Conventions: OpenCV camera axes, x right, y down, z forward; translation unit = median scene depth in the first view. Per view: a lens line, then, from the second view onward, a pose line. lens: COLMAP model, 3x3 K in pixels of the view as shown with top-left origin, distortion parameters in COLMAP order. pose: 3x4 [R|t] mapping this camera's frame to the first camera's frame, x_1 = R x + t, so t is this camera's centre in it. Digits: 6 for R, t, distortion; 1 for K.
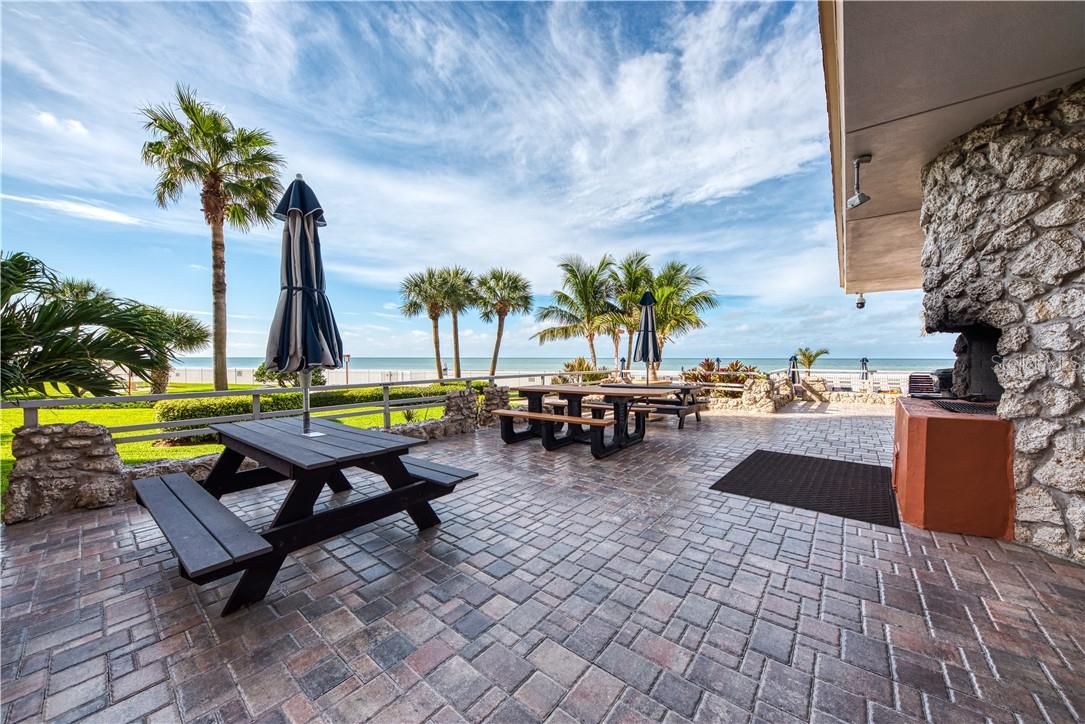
lens RADIAL K [[387.4, 0, 539.2], [0, 387.4, 361.5], [0, 0, 1]] dist [-0.003131, -0.000263]
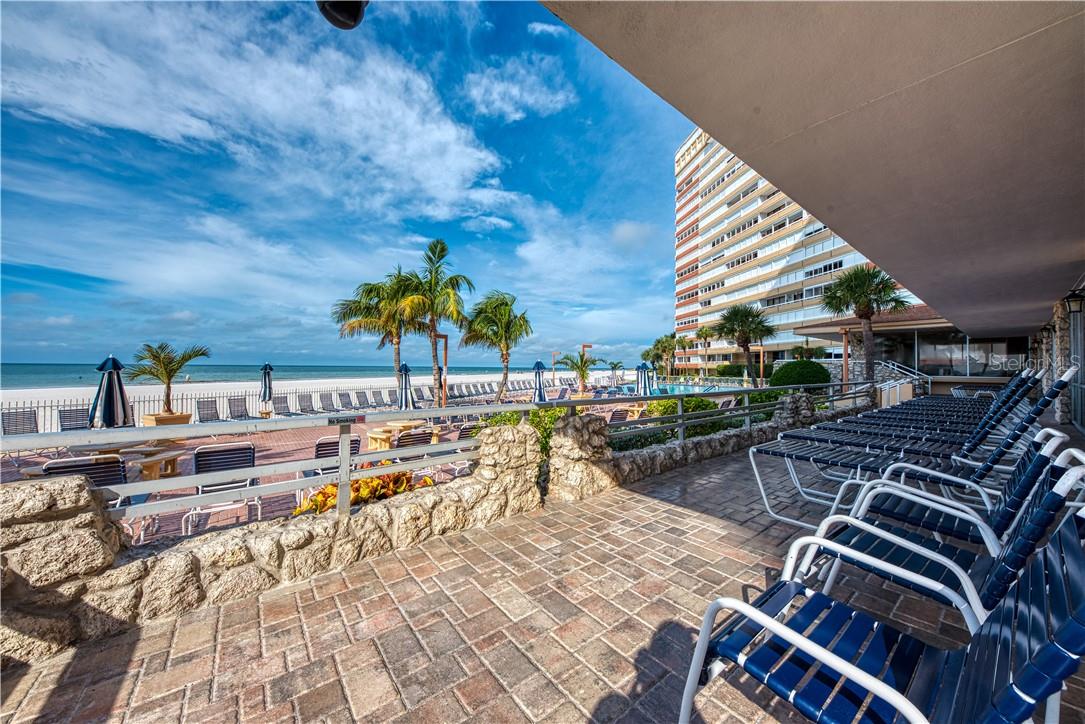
lens RADIAL K [[387.4, 0, 539.7], [0, 387.4, 363.6], [0, 0, 1]] dist [-0.003131, -0.000263]
pose [[0.230860, 0.010949, 0.972925, 0.639392], [0.002468, 0.999927, -0.011839, -0.001754], [-0.972984, 0.005135, 0.230816, 0.810192]]
